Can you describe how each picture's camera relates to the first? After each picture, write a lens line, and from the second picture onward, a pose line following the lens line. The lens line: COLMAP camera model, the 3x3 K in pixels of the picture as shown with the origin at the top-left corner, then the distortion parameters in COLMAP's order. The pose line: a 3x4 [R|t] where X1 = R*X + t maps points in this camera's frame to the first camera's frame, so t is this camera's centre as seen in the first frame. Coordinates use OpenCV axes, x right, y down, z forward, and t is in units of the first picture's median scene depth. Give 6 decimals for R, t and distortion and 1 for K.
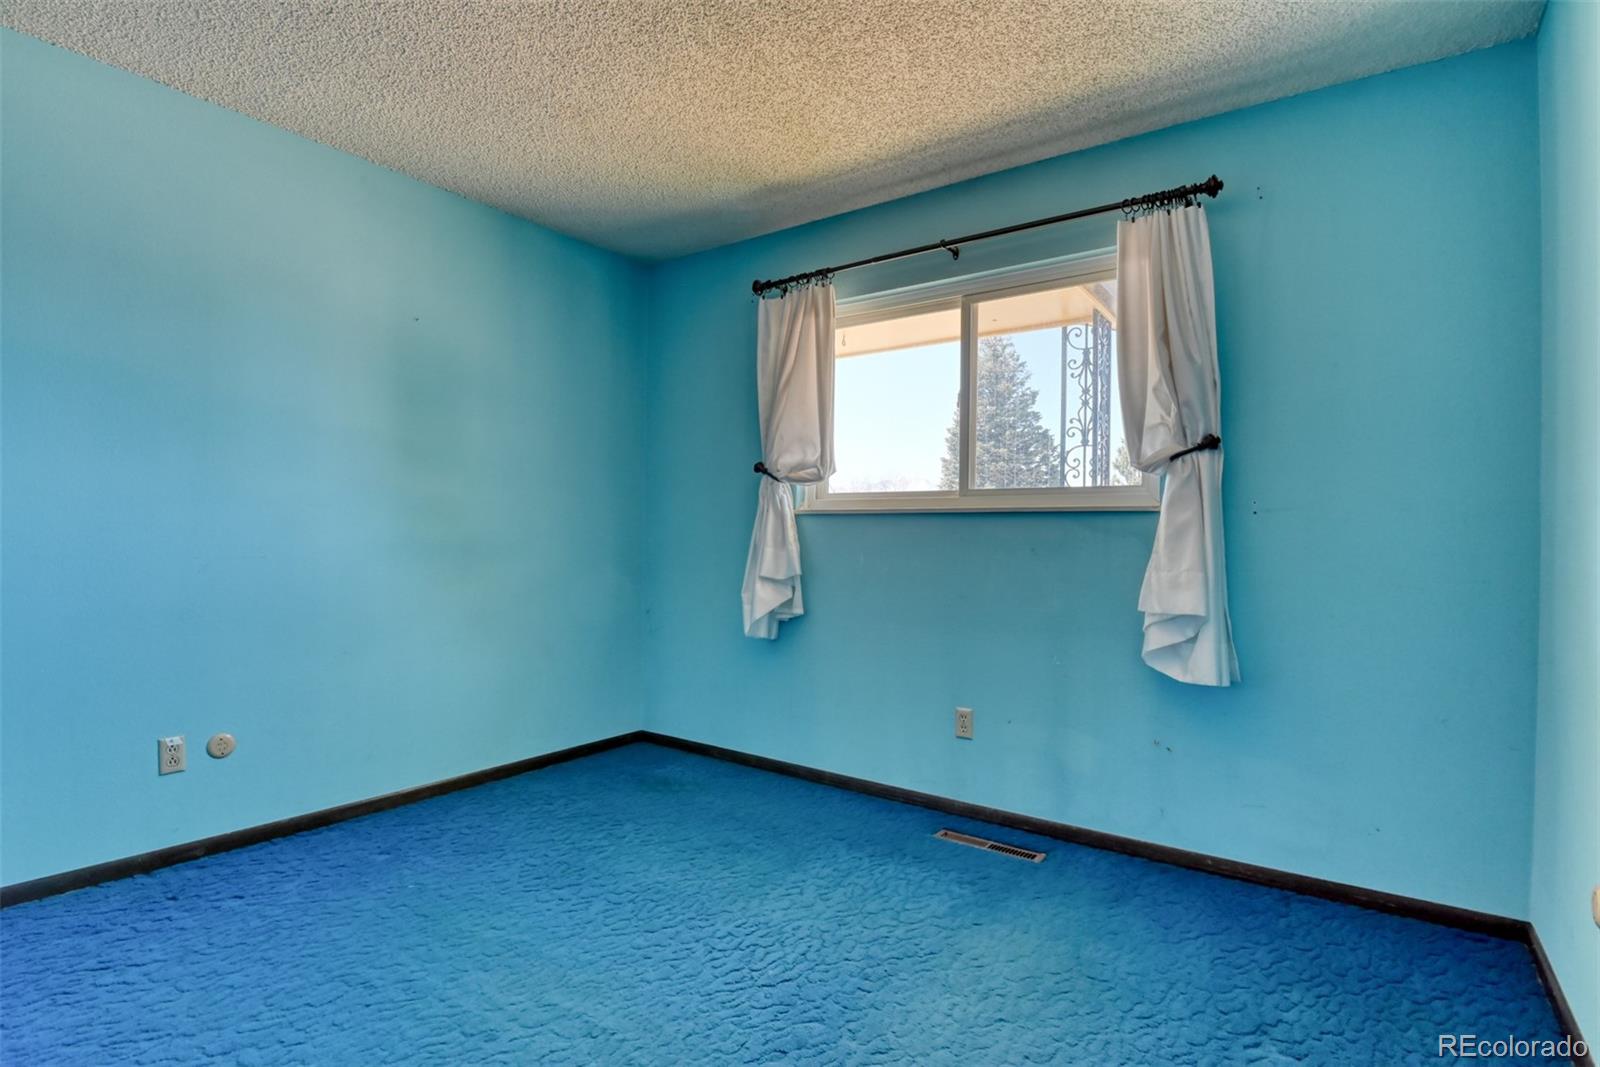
lens RADIAL K [[793.7, 0, 809.1], [0, 793.7, 539.2], [0, 0, 1]] dist [-0.003999, -0.009437]
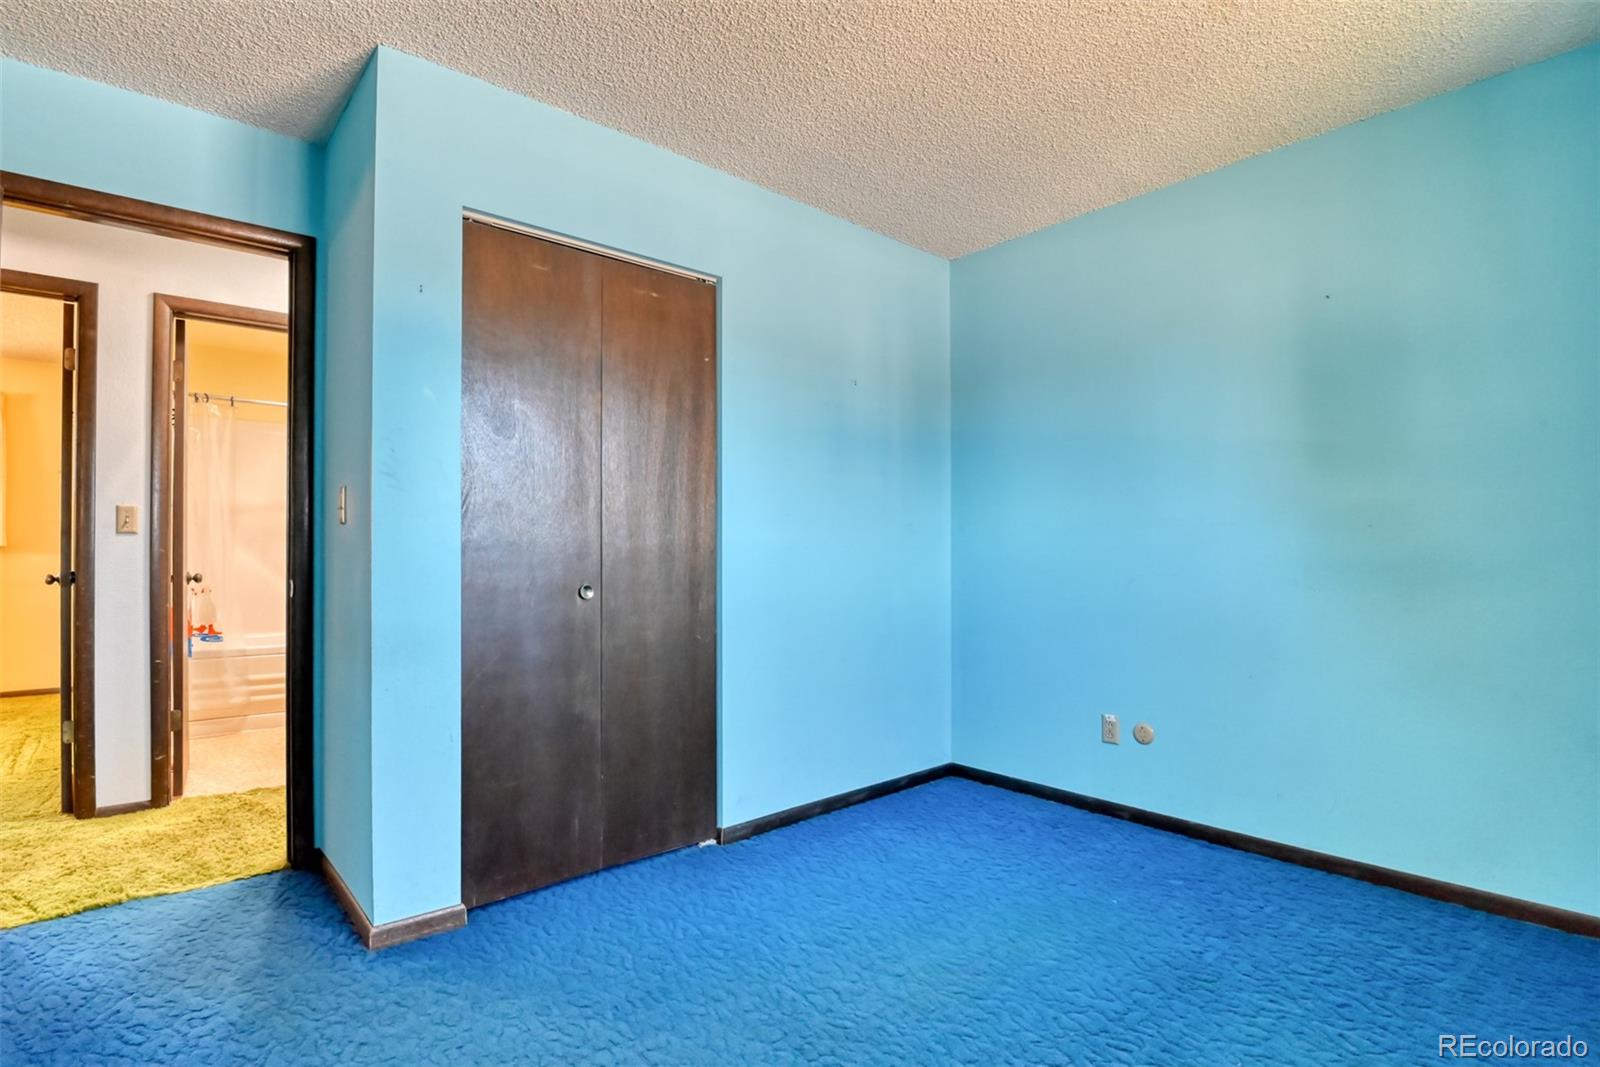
lens RADIAL K [[793.7, 0, 809.1], [0, 793.7, 539.2], [0, 0, 1]] dist [-0.003999, -0.009437]
pose [[-0.217938, -0.033530, -0.975386, 0.526964], [-0.002970, 0.999428, -0.033693, 0.013103], [0.975958, -0.004446, -0.217913, 0.768736]]
